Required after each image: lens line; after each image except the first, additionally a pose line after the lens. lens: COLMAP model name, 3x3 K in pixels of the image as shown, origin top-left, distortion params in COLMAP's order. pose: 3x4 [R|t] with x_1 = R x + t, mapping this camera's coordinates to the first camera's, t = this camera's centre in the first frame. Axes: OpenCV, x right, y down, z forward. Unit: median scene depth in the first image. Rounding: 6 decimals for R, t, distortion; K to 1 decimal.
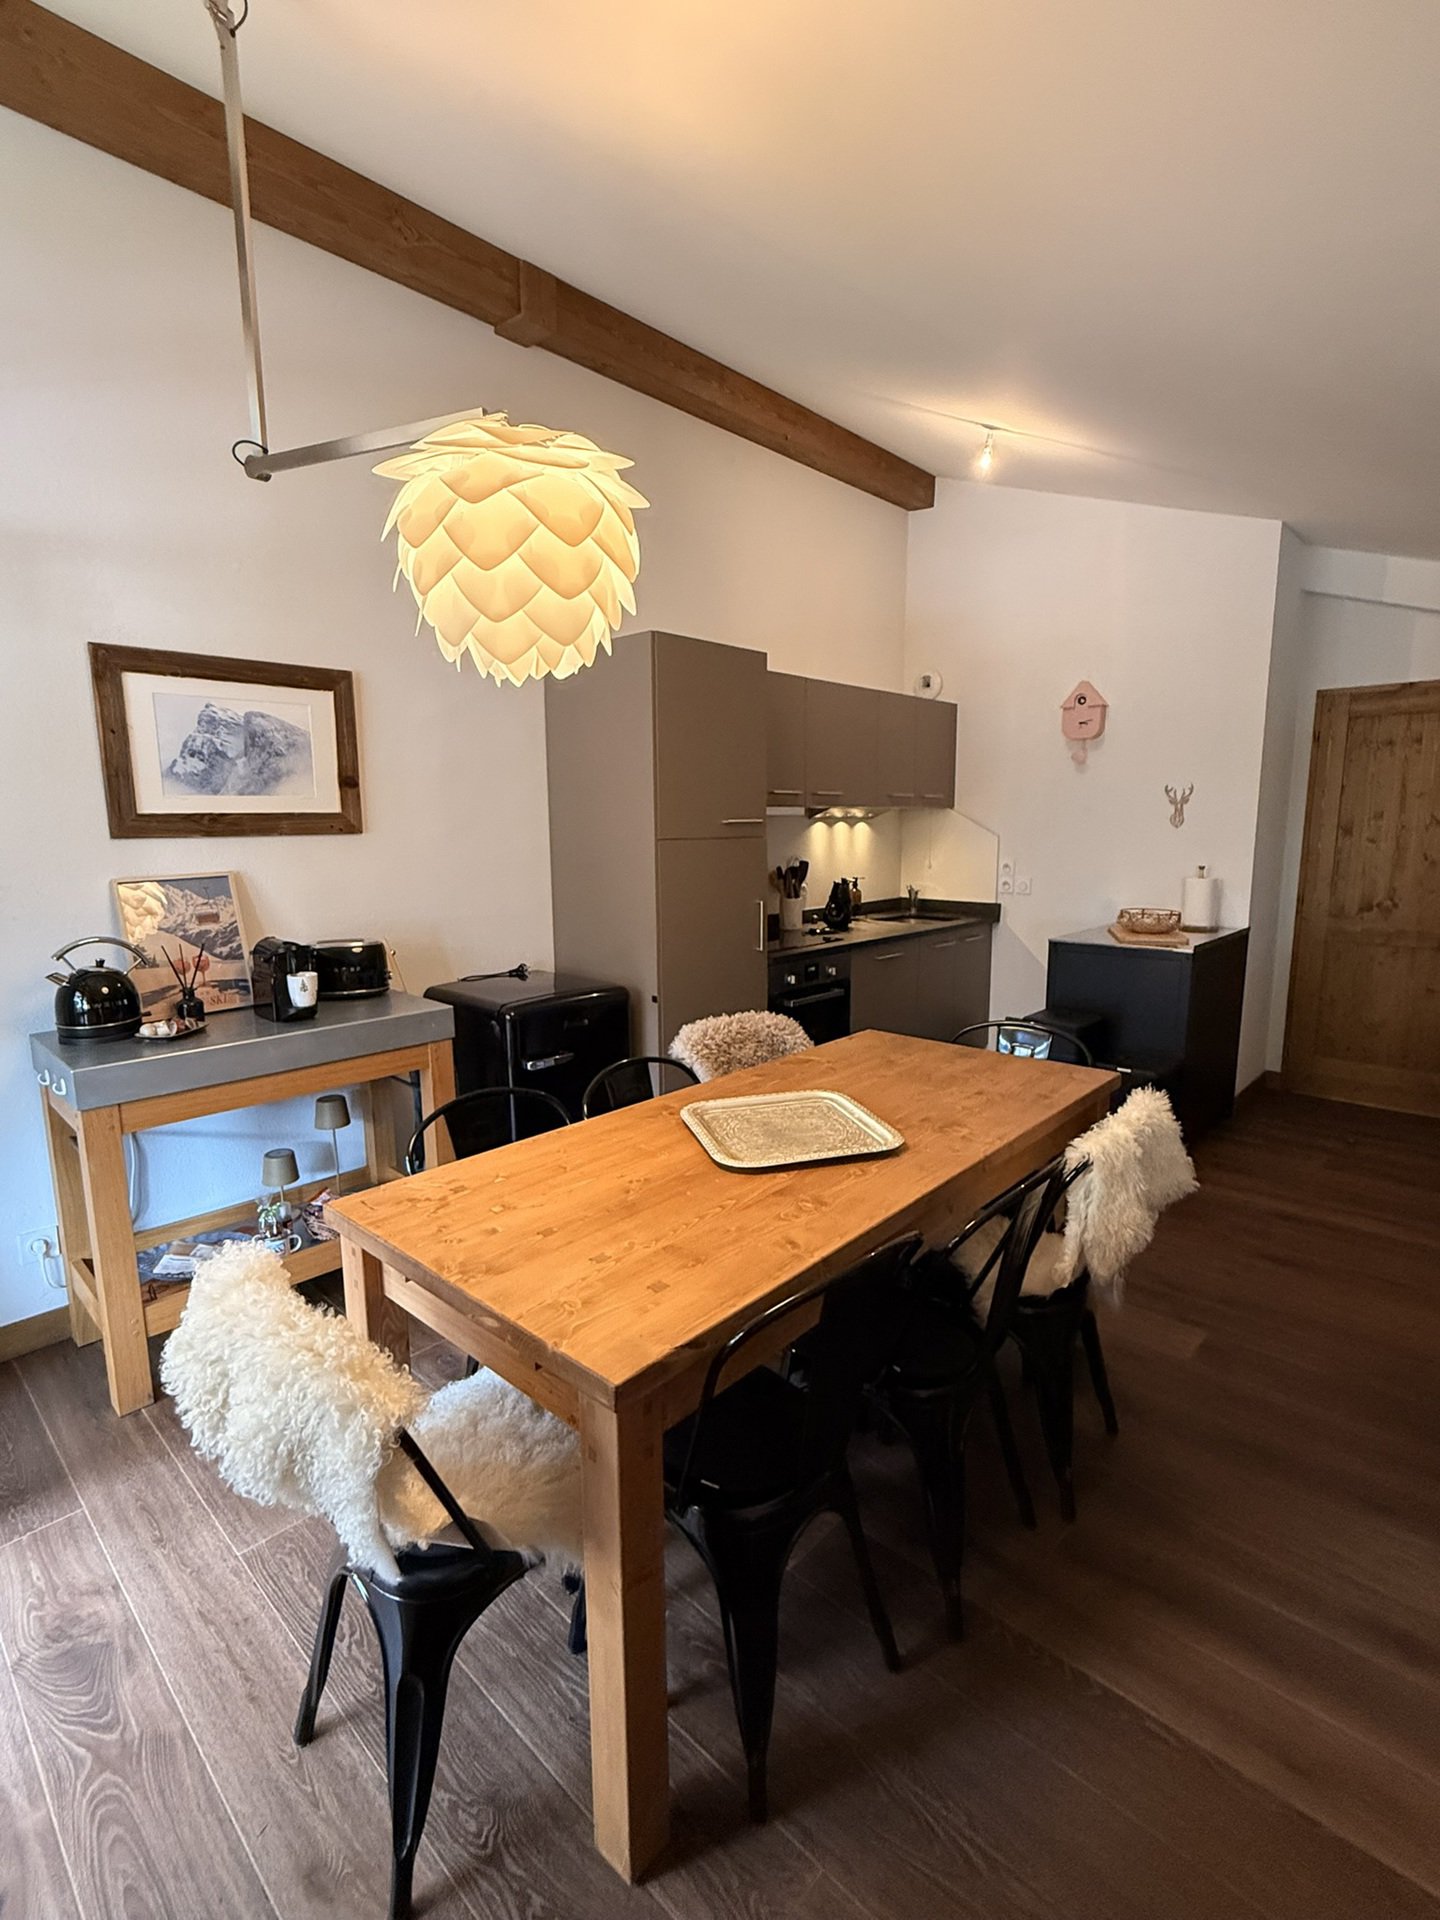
lens RADIAL K [[893.4, 0, 721.4], [0, 893.4, 965.0], [0, 0, 1]] dist [0.001229, -0.000011]
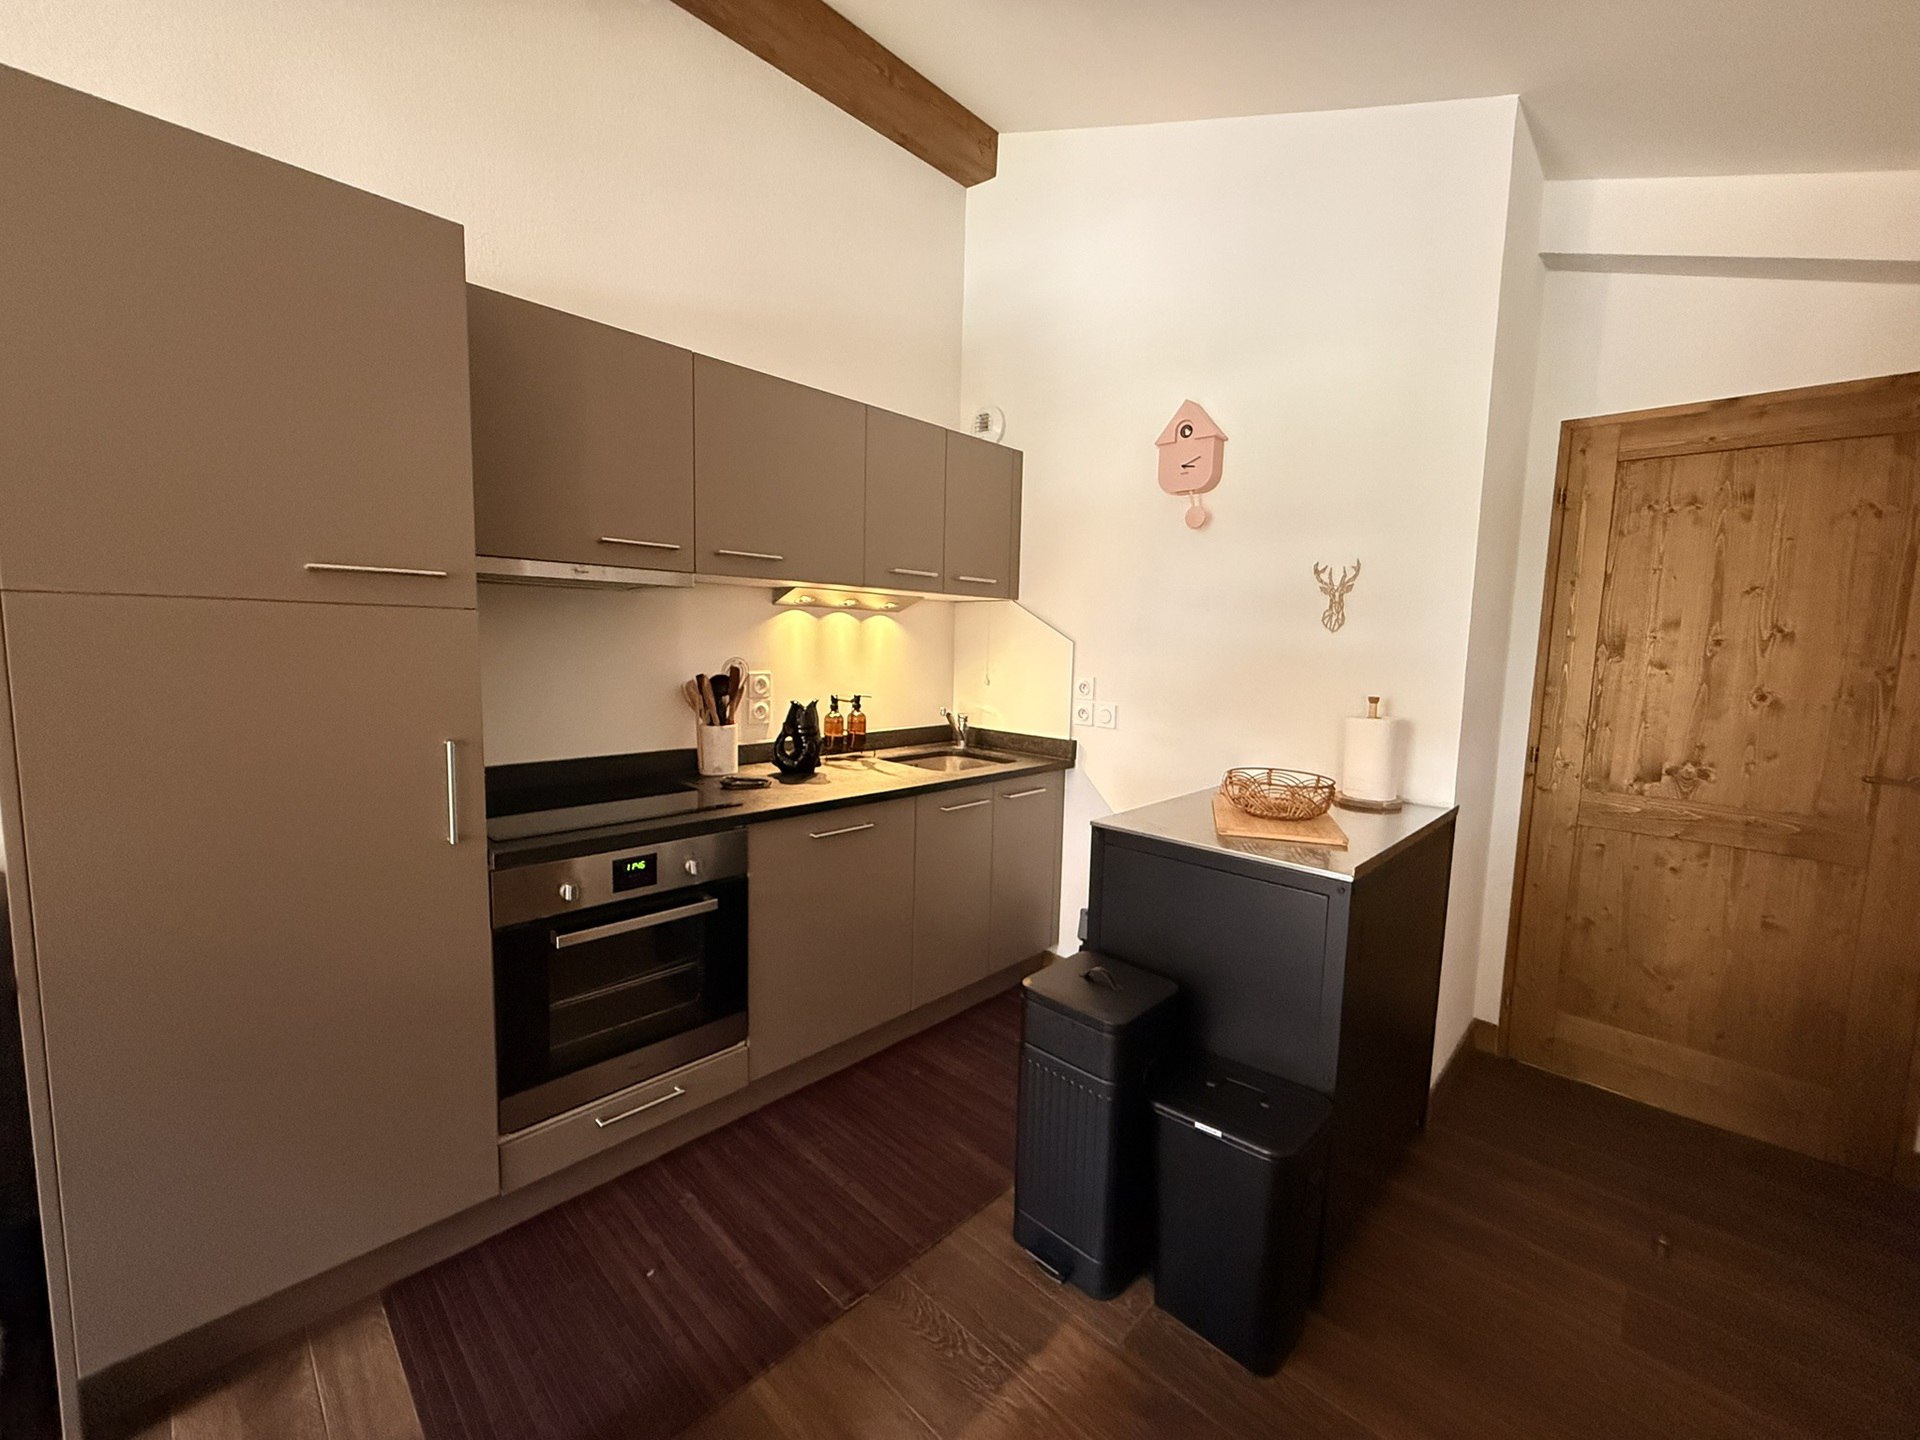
lens RADIAL K [[775.3, 0, 957.5], [0, 775.3, 715.6], [0, 0, 1]] dist [-0.000232, 0.001058]
pose [[0.999357, 0.035096, -0.007277, 0.252370], [-0.035473, 0.997537, -0.060503, -0.054805], [0.005135, 0.060723, 0.998141, 0.462453]]
